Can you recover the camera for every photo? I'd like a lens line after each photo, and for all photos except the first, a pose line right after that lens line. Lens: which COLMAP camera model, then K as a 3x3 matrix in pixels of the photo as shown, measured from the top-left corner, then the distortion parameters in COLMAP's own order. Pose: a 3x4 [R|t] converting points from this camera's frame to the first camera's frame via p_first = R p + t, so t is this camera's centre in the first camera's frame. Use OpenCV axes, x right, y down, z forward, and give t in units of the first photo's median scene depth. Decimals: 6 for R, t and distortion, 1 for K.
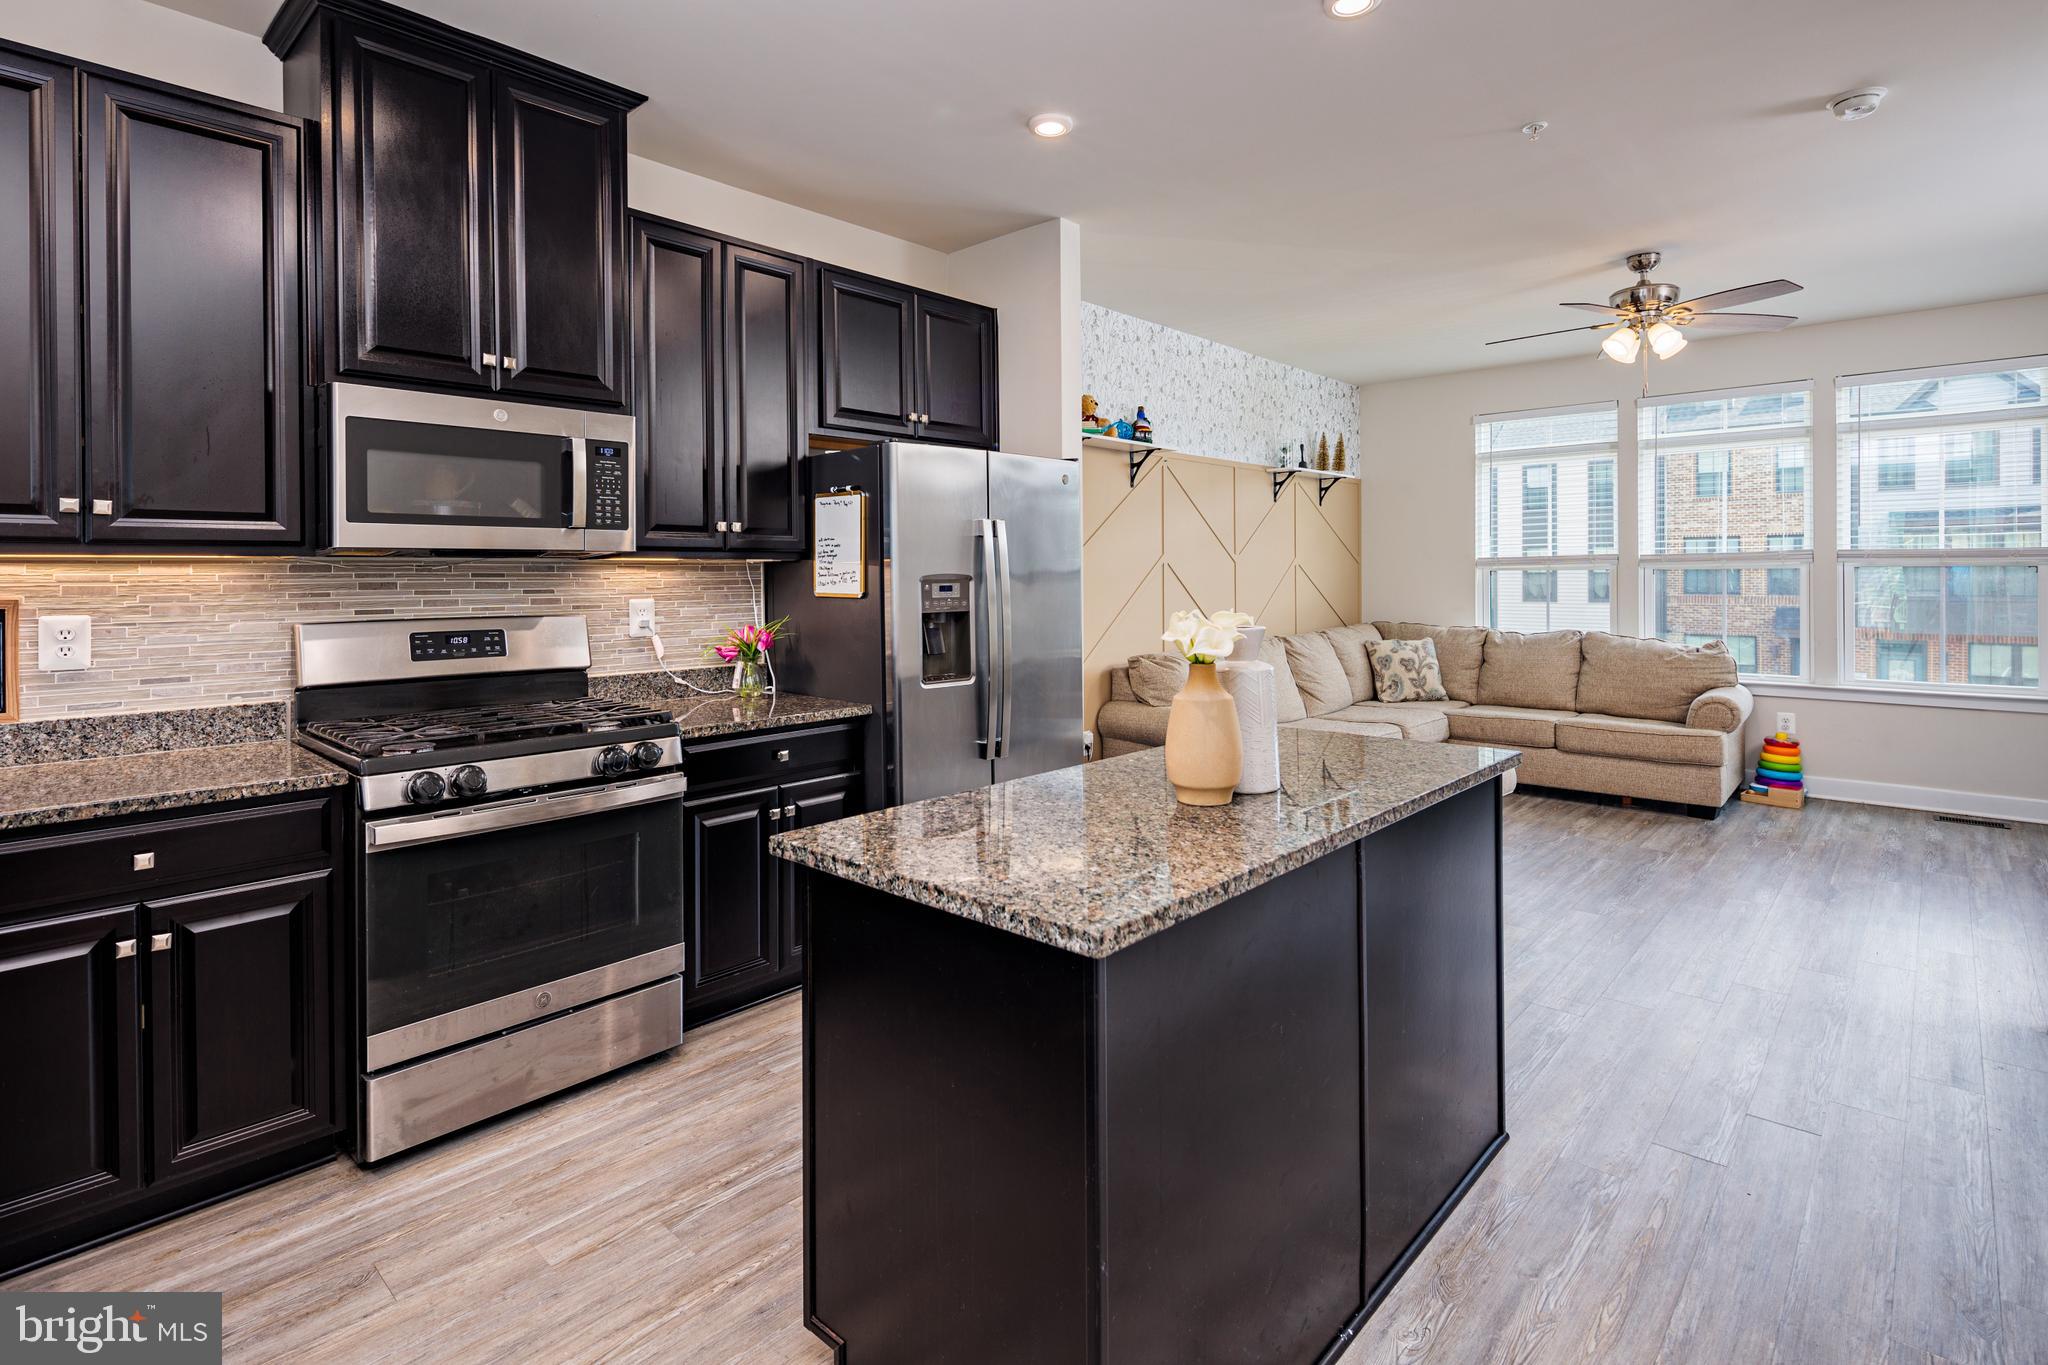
lens RADIAL K [[995.3, 0, 1013.3], [0, 995.3, 578.0], [0, 0, 1]] dist [0.007847, -0.006308]
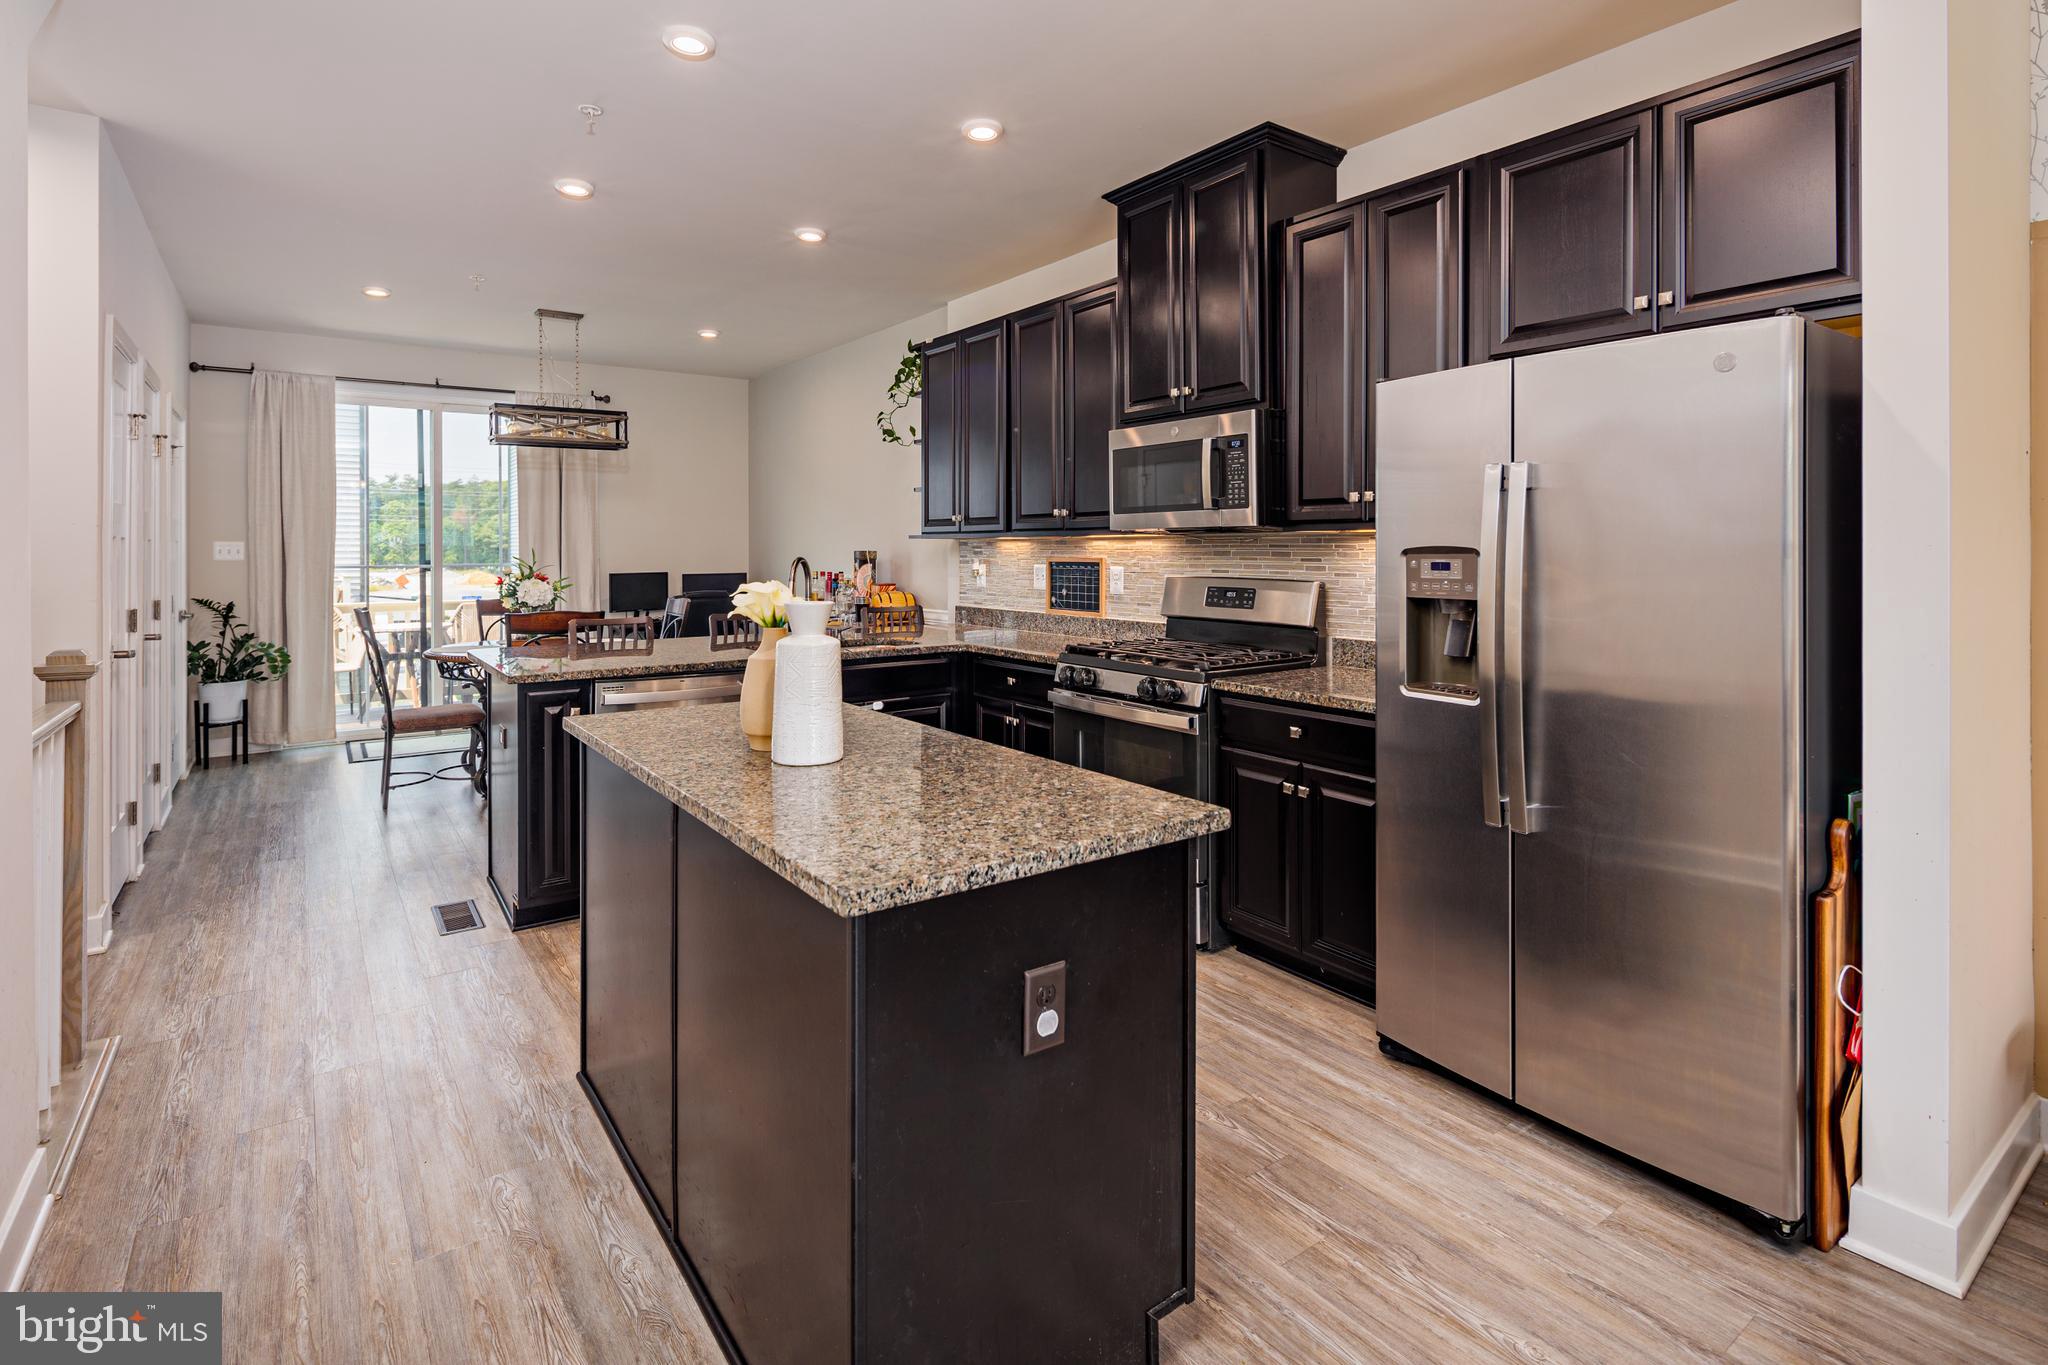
lens RADIAL K [[995.3, 0, 1023.7], [0, 995.3, 554.5], [0, 0, 1]] dist [0.007847, -0.006308]
pose [[-0.190096, 0.012882, -0.981681, 0.453644], [0.001362, 0.999916, 0.012857, -0.004983], [0.981765, 0.001107, -0.190098, 0.539952]]
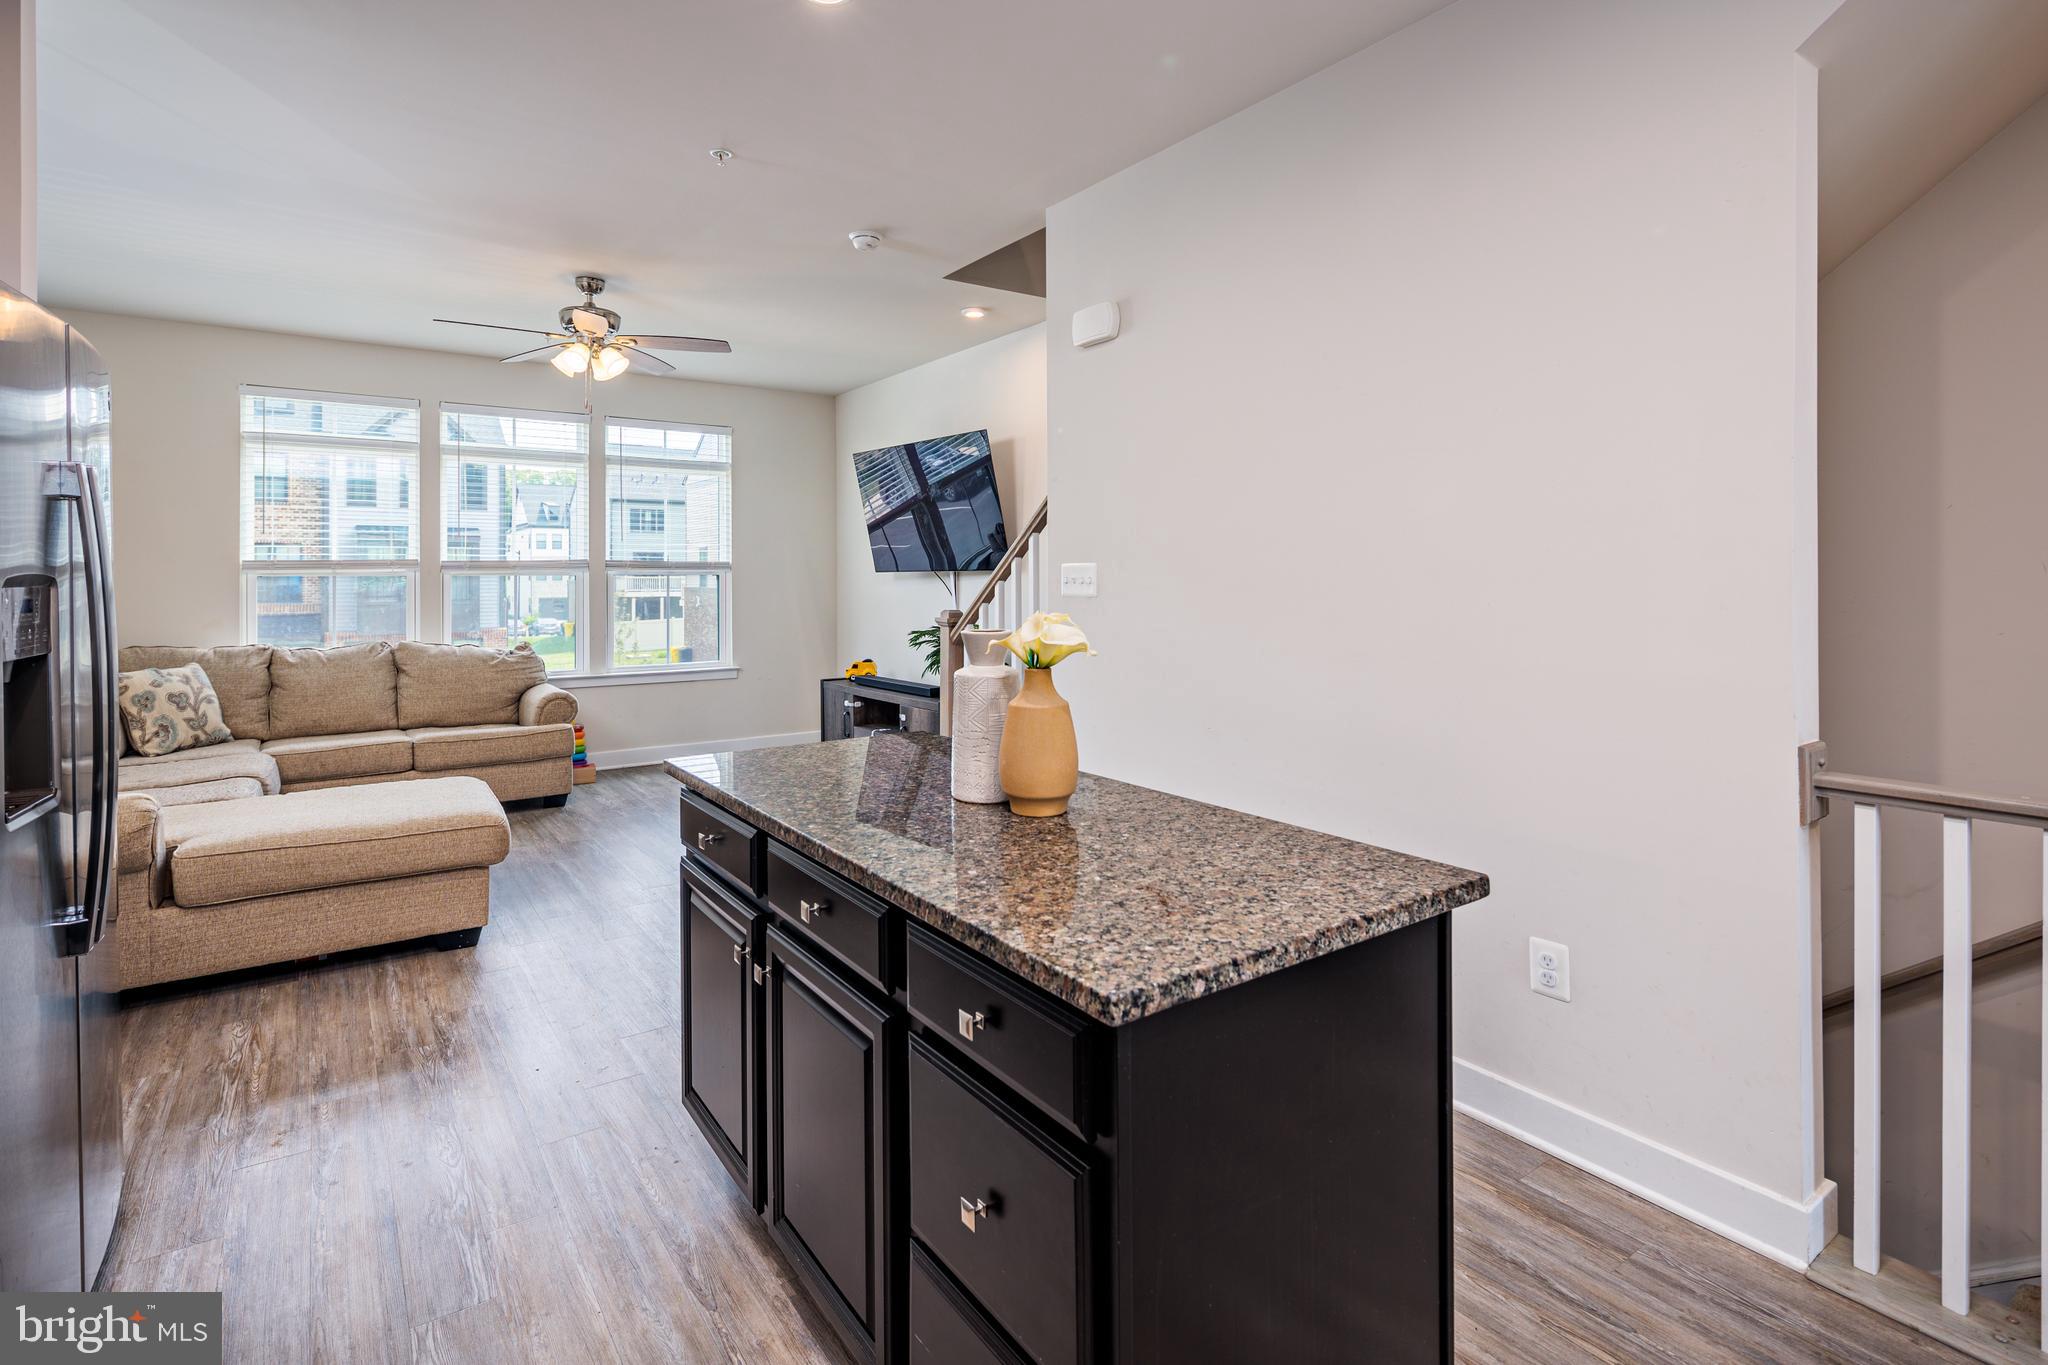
lens RADIAL K [[995.3, 0, 1027.2], [0, 995.3, 579.0], [0, 0, 1]] dist [0.007847, -0.006308]
pose [[0.201983, 0.003213, 0.979384, -0.272043], [0.003582, 0.999986, -0.004019, 0.000940], [-0.979382, 0.004320, 0.201969, 0.294078]]
